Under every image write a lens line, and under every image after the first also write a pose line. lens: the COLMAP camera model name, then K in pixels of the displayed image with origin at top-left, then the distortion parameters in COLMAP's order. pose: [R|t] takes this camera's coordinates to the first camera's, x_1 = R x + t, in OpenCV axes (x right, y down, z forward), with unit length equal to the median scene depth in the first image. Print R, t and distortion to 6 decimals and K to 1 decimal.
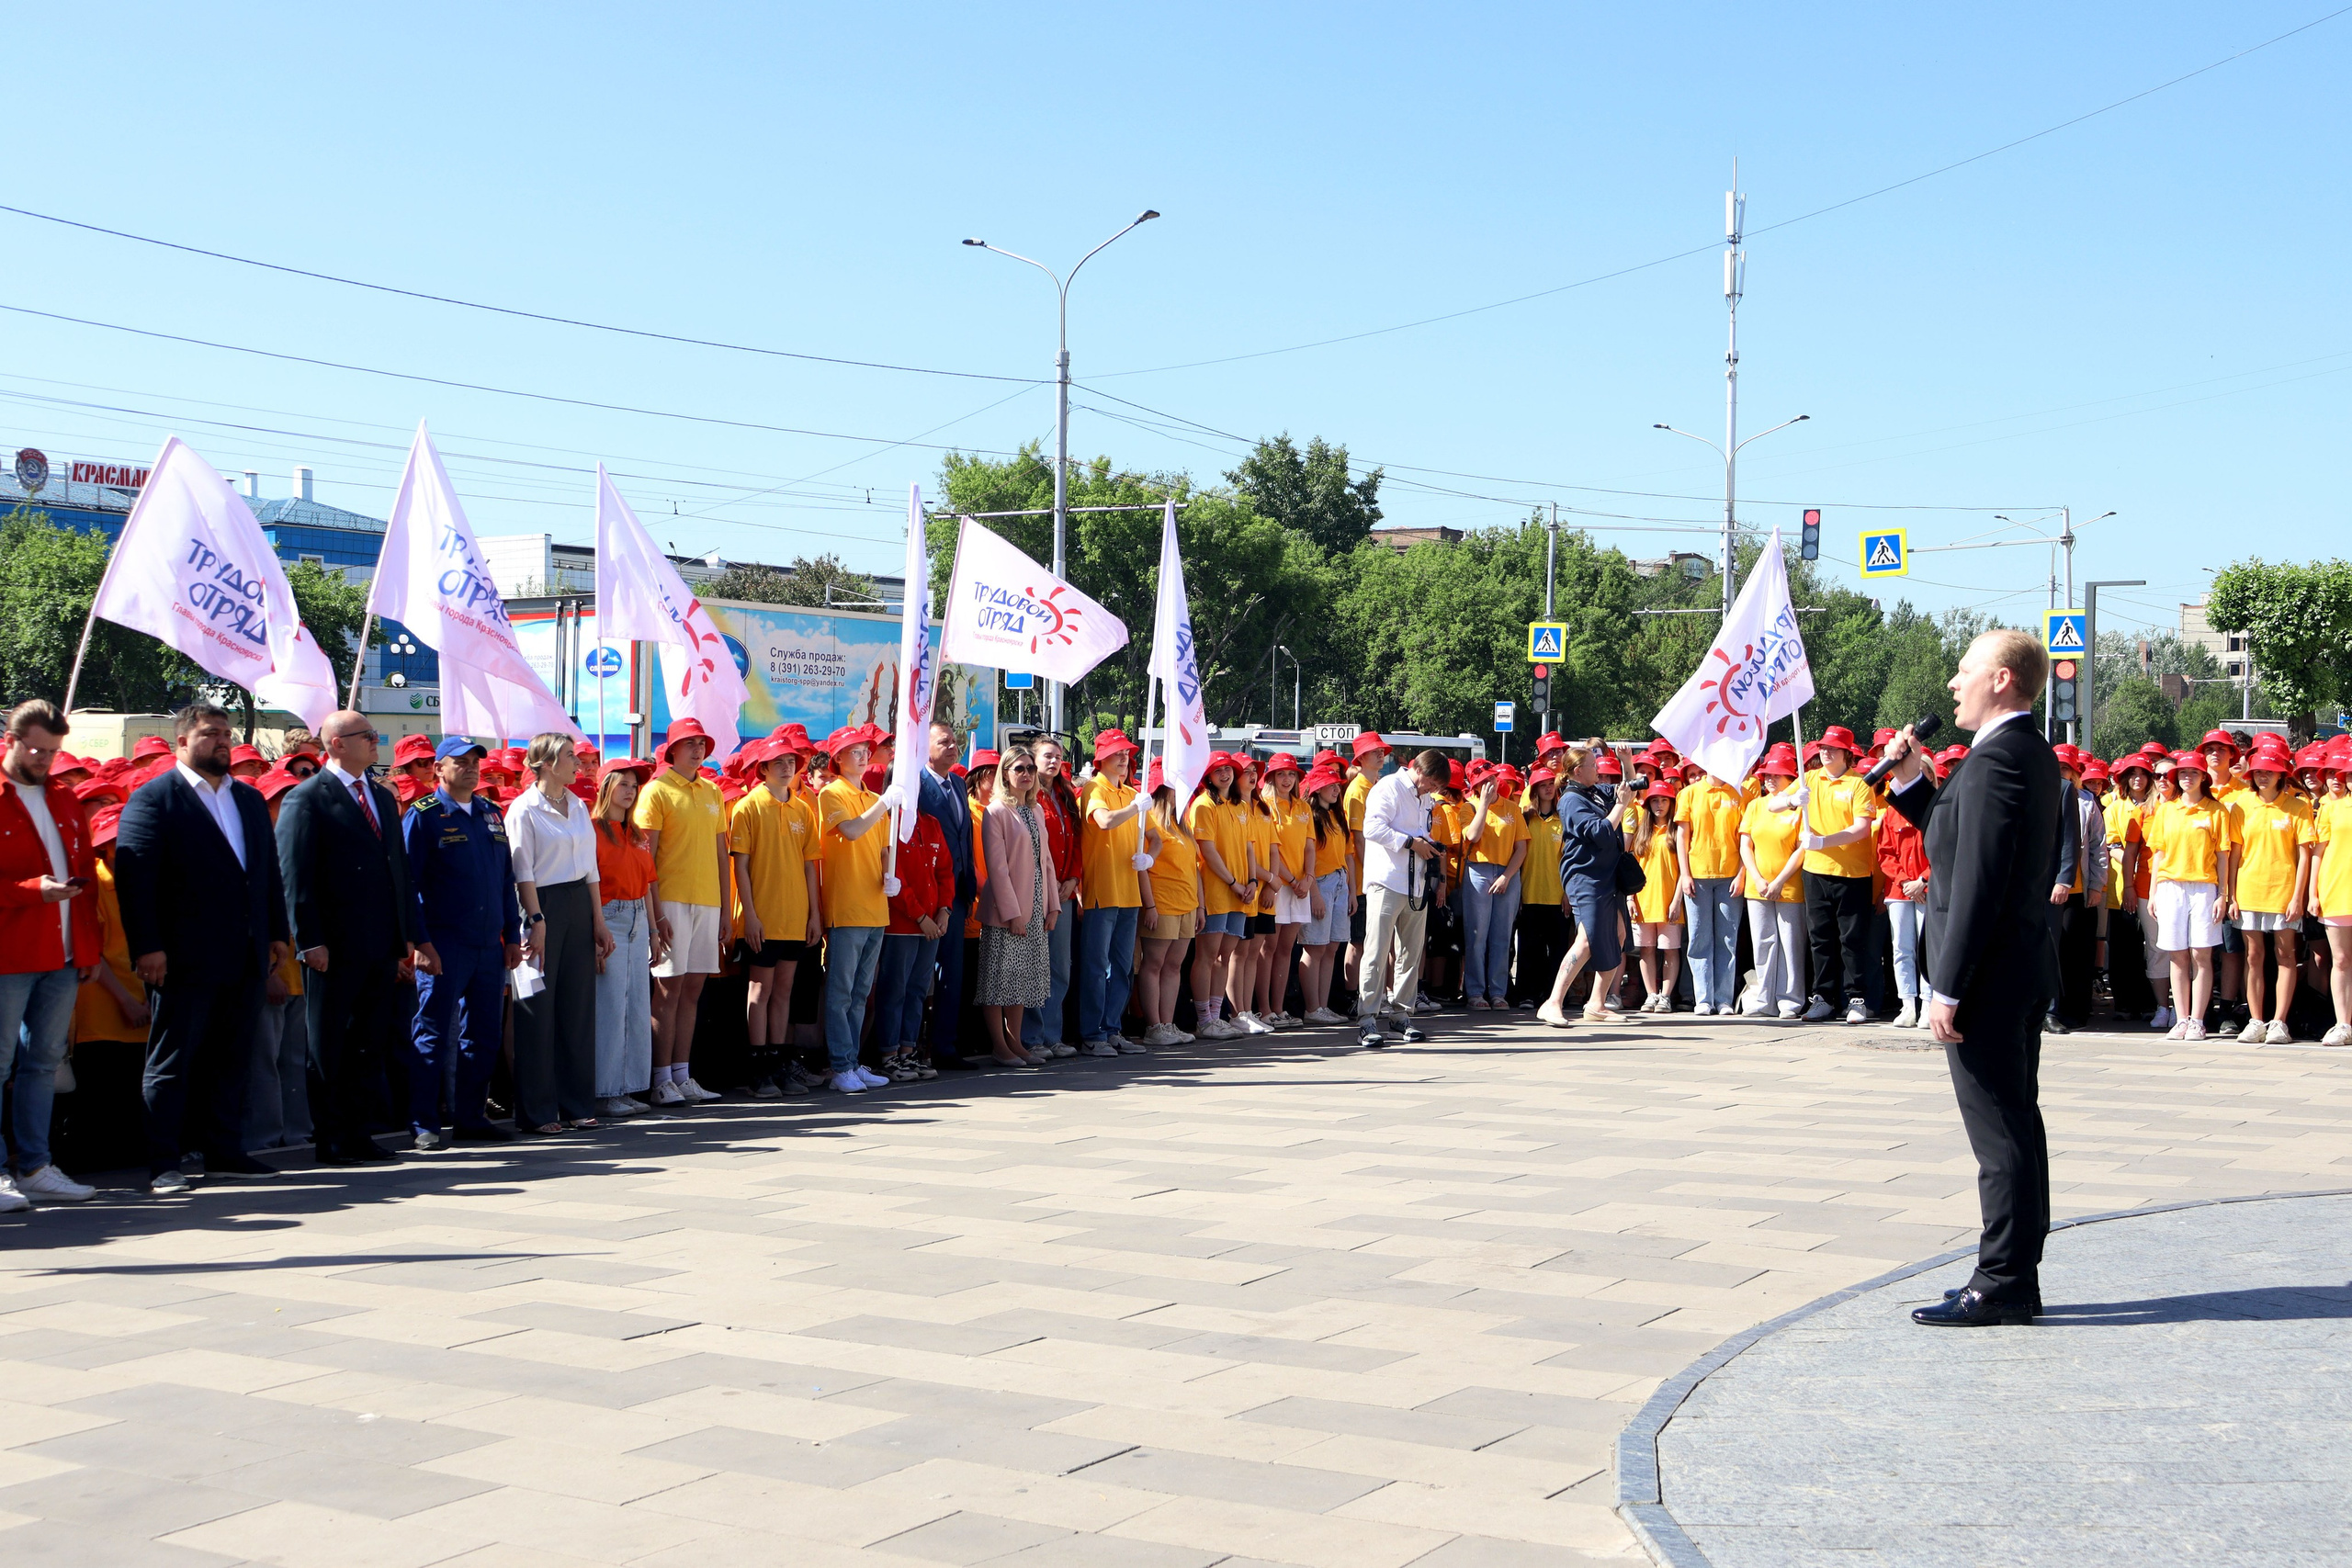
lens RADIAL K [[2752.6, 0, 1174.9], [0, 2752.6, 804.4], [0, 0, 1]] dist [-0.055333, 0.254745]
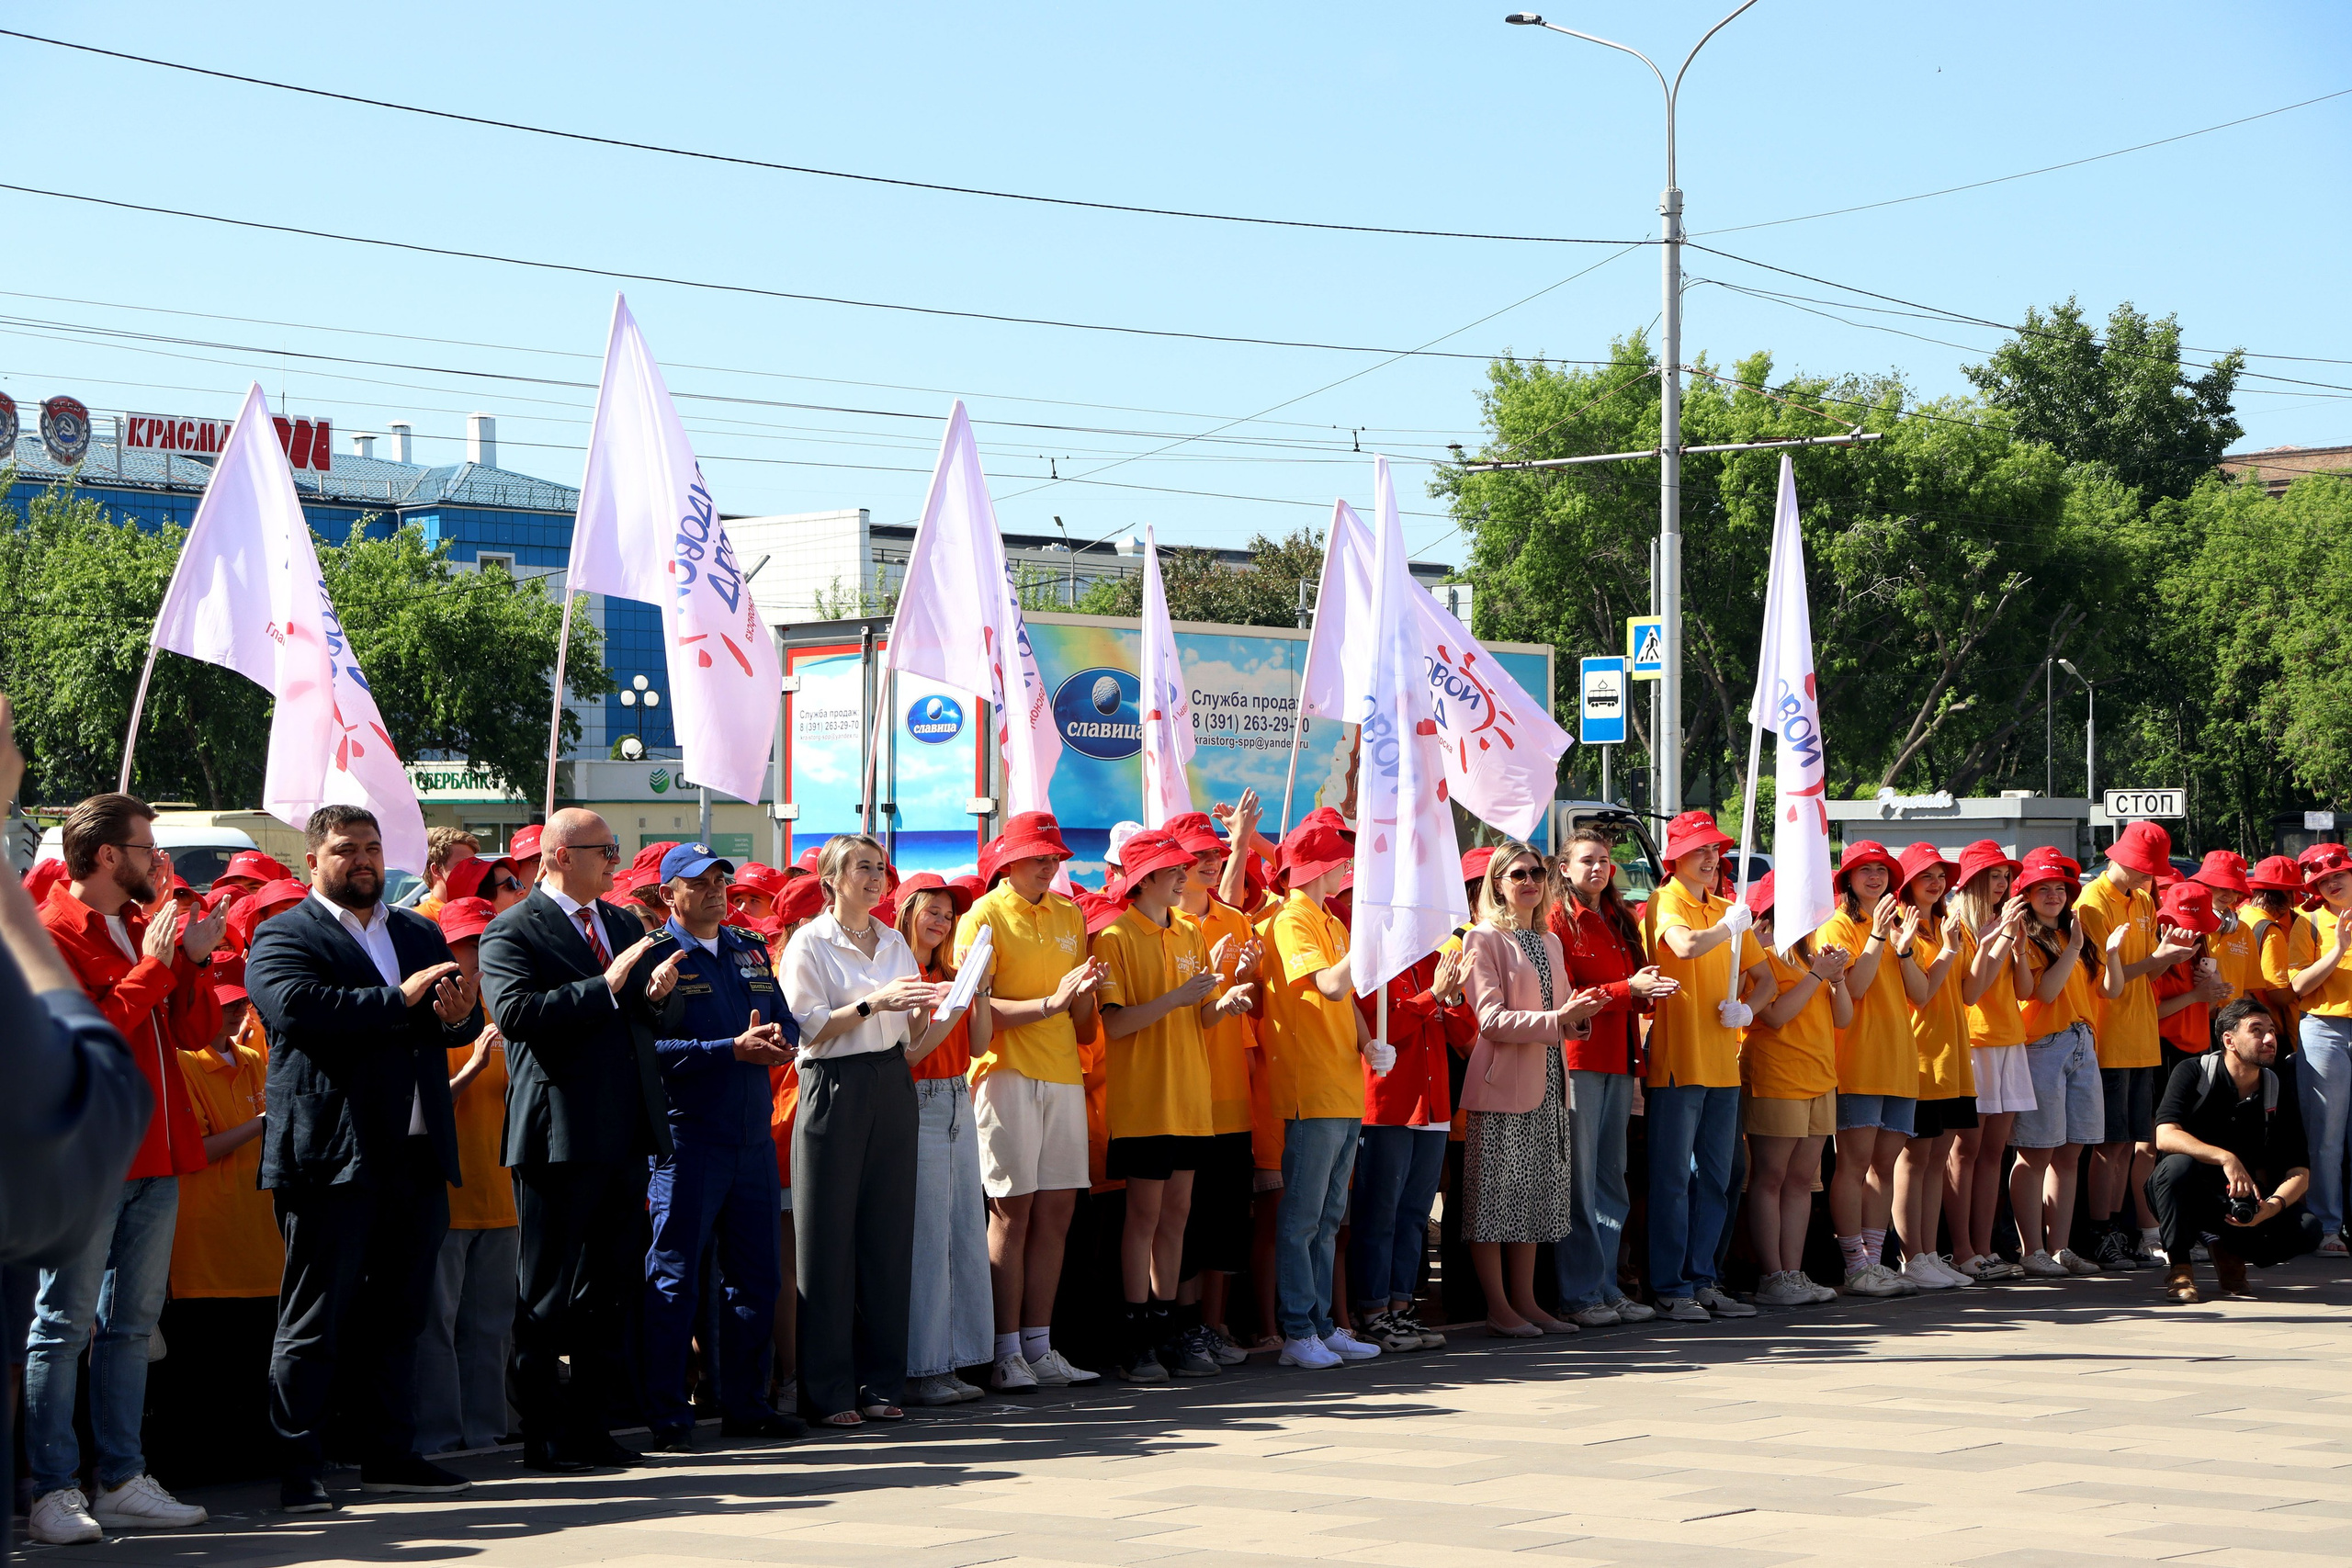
lens RADIAL K [[4530.8, 0, 1166.7], [0, 4530.8, 816.9], [0, 0, 1]] dist [0.276473, 0.184099]
pose [[0.987071, -0.019368, -0.159112, 0.023150], [0.015354, 0.999533, -0.026421, 0.000248], [0.159549, 0.023636, 0.986907, -0.065753]]
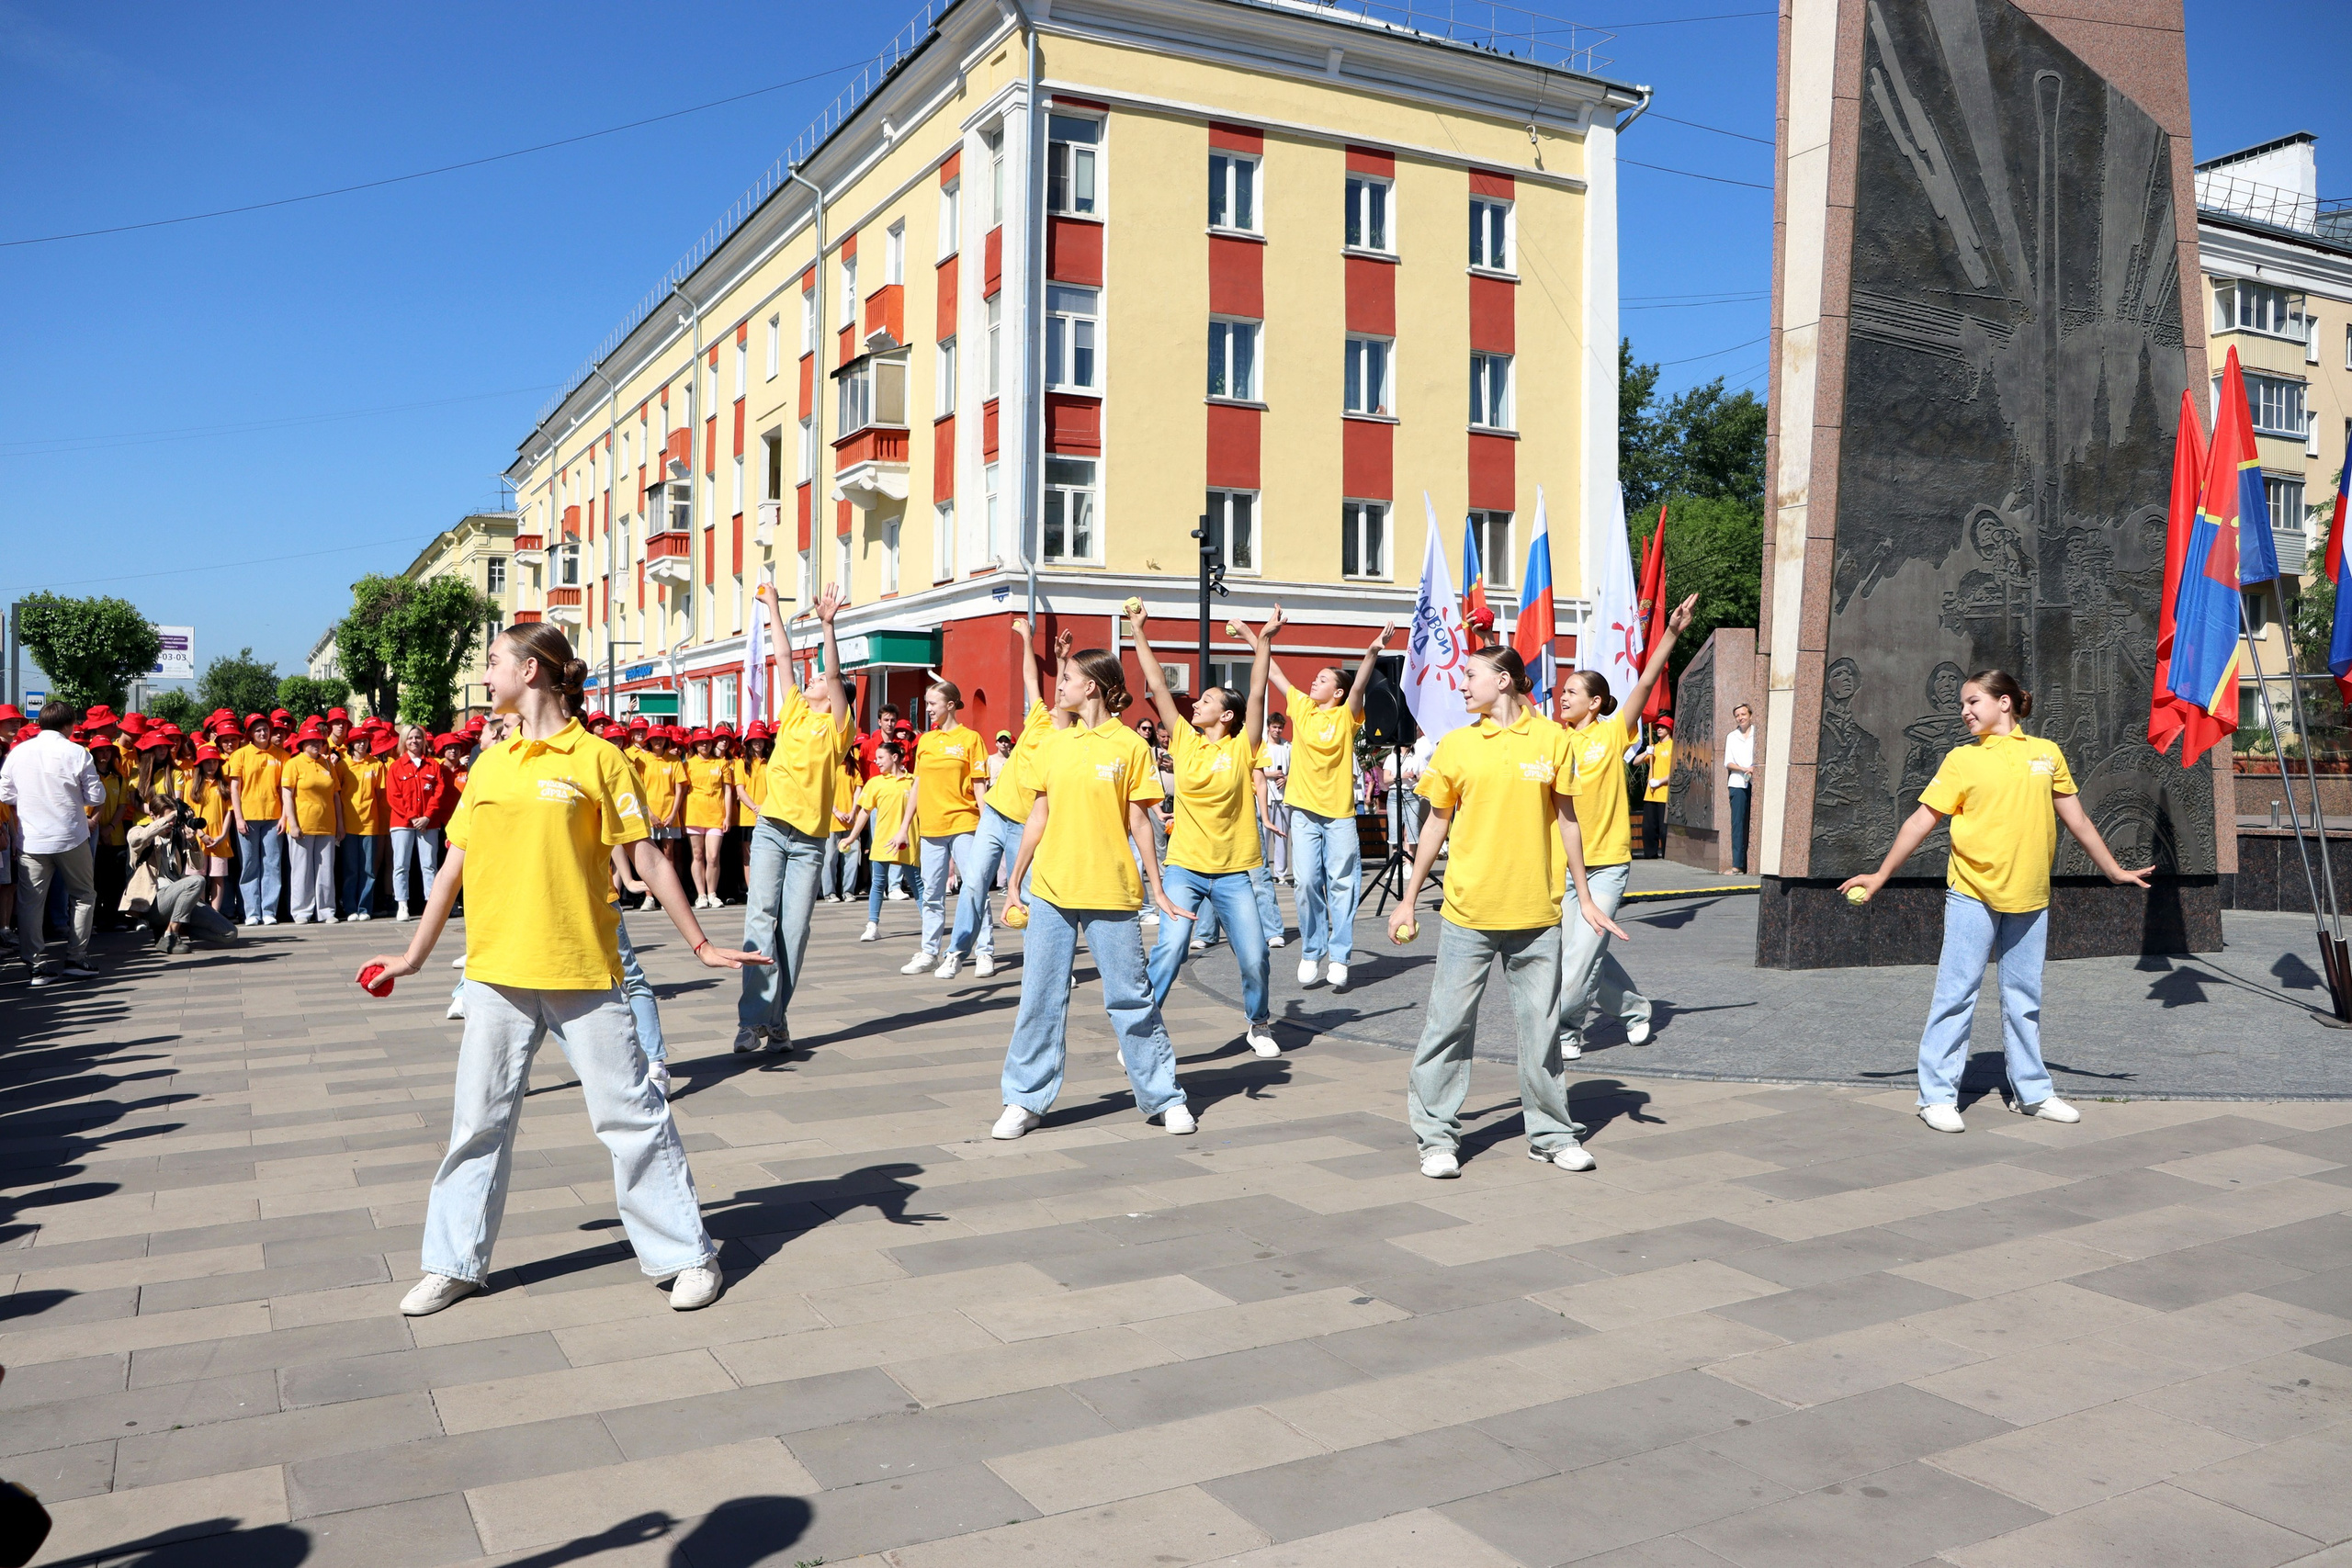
lens RADIAL K [[1927.7, 0, 1159.9], [0, 1927.7, 811.5], [0, 0, 1]] dist [-0.185964, 0.165512]
pose [[0.479446, -0.027767, 0.877132, -0.391654], [0.010726, 0.999610, 0.025782, 0.004944], [-0.877506, -0.002953, 0.479557, 0.210238]]
